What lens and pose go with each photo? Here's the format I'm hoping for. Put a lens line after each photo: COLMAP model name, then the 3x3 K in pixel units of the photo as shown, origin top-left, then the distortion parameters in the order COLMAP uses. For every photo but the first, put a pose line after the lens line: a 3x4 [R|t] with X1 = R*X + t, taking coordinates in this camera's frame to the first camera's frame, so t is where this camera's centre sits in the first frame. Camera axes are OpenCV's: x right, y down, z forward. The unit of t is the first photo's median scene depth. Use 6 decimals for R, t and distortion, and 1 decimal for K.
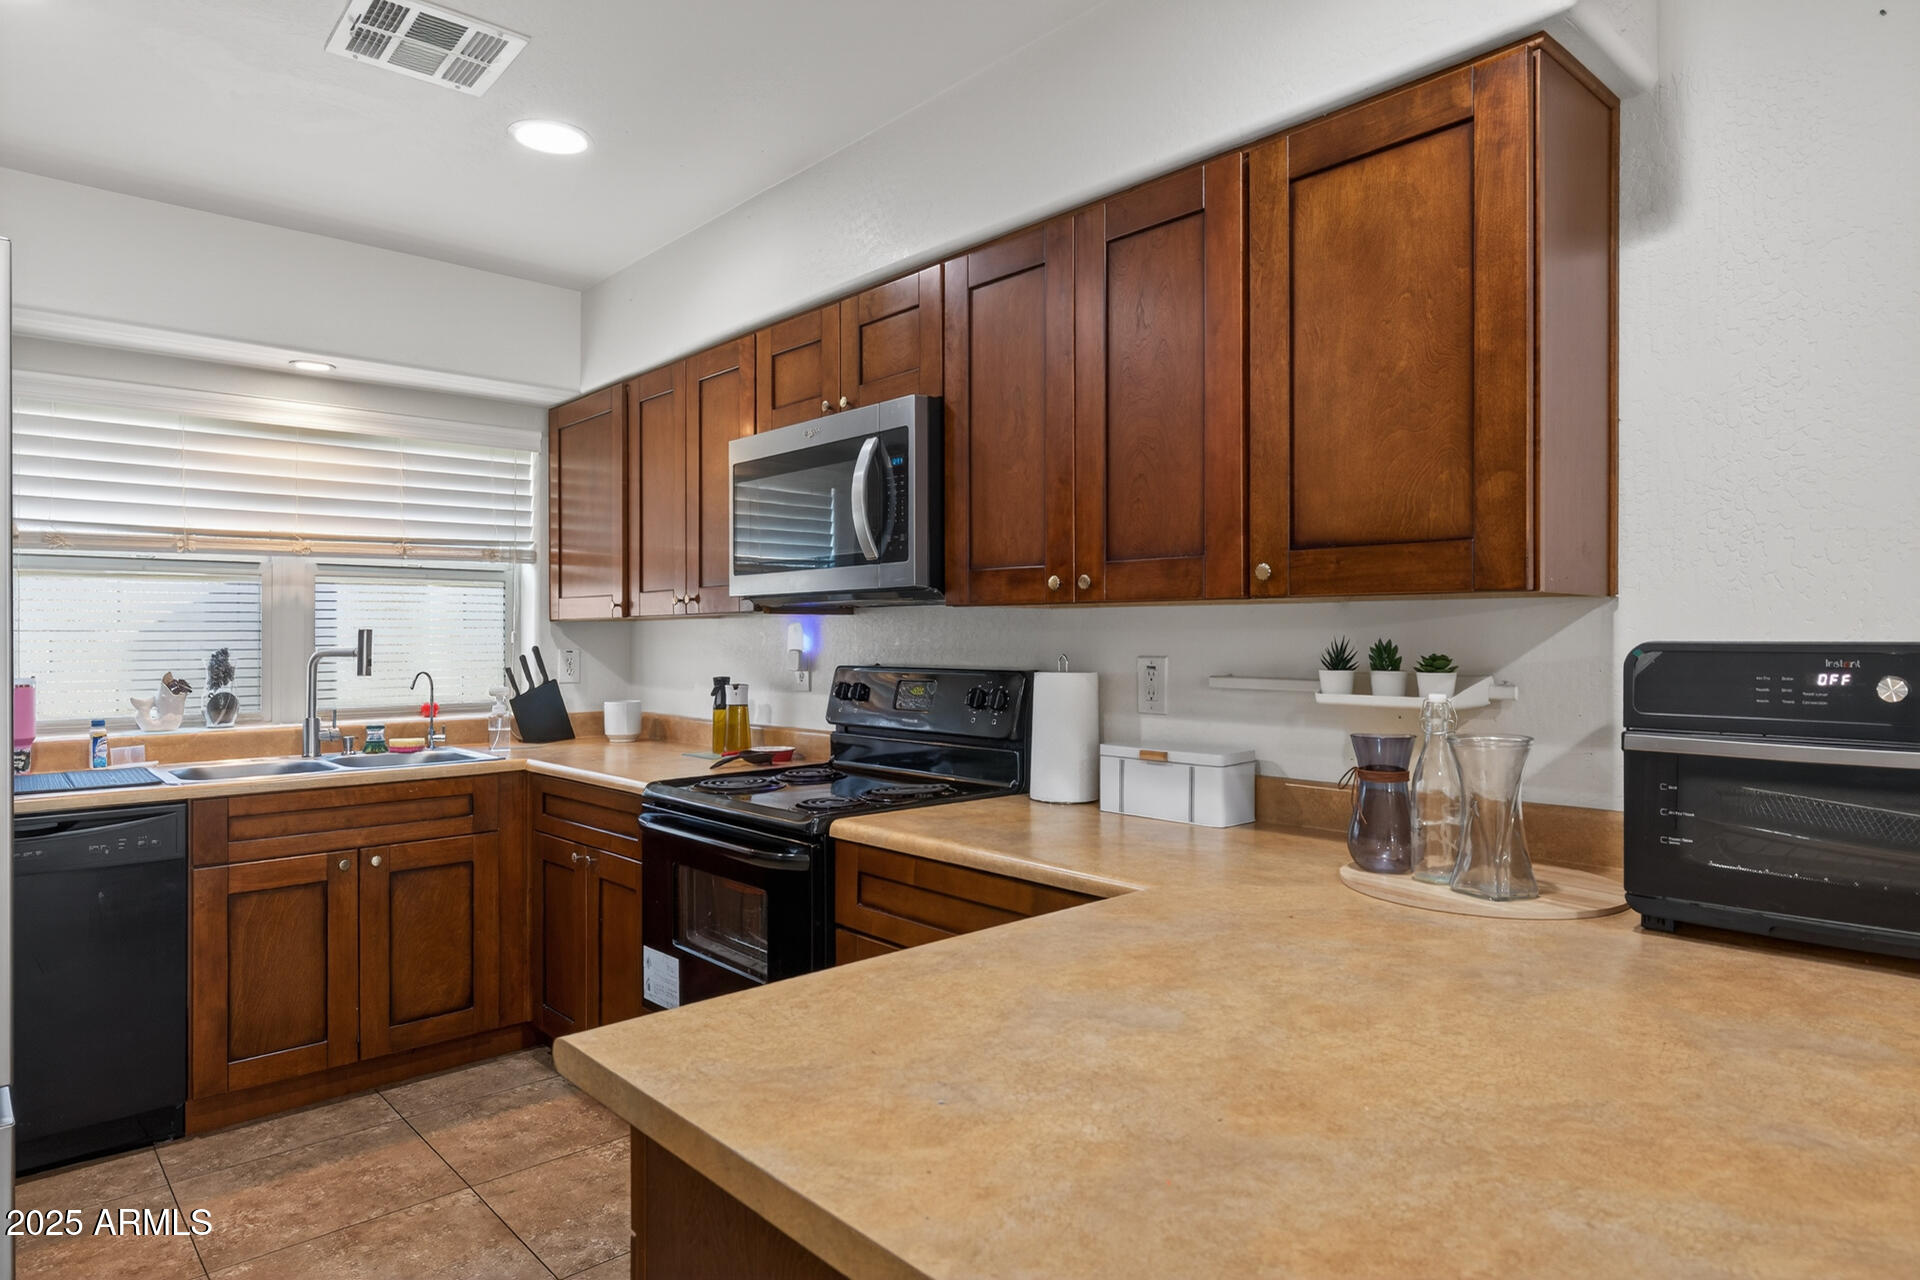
lens RADIAL K [[1090.2, 0, 960.0], [0, 1090.2, 640.0], [0, 0, 1]] dist [-0.001900, -0.001952]
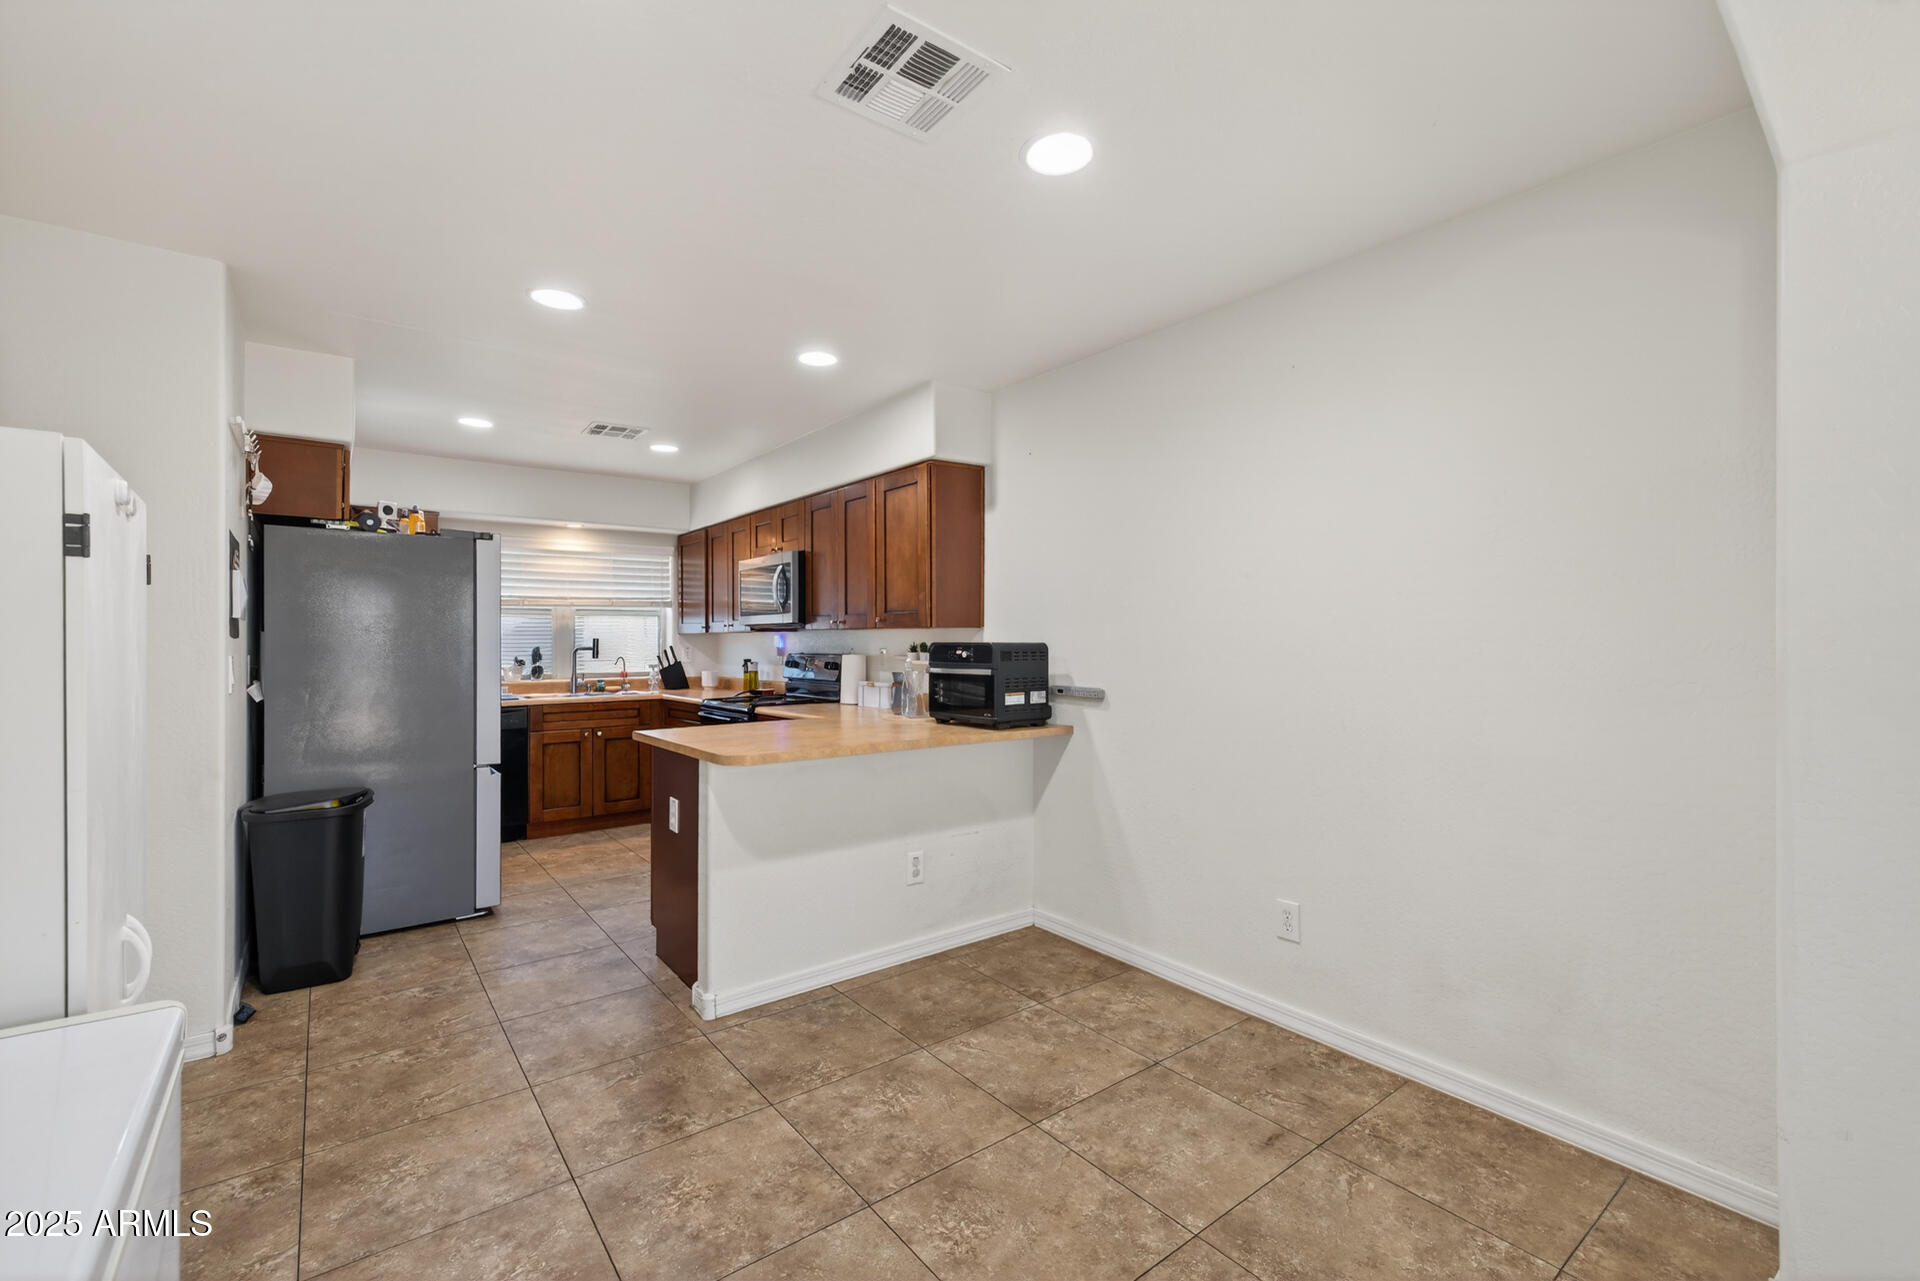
lens RADIAL K [[819.1, 0, 960.0], [0, 819.1, 640.5], [0, 0, 1]] dist [-0.000133, -0.000024]
pose [[0.996294, -0.002331, -0.085980, 0.383477], [0.002095, 0.999994, -0.002834, 0.001351], [0.085986, 0.002643, 0.996293, -0.682825]]
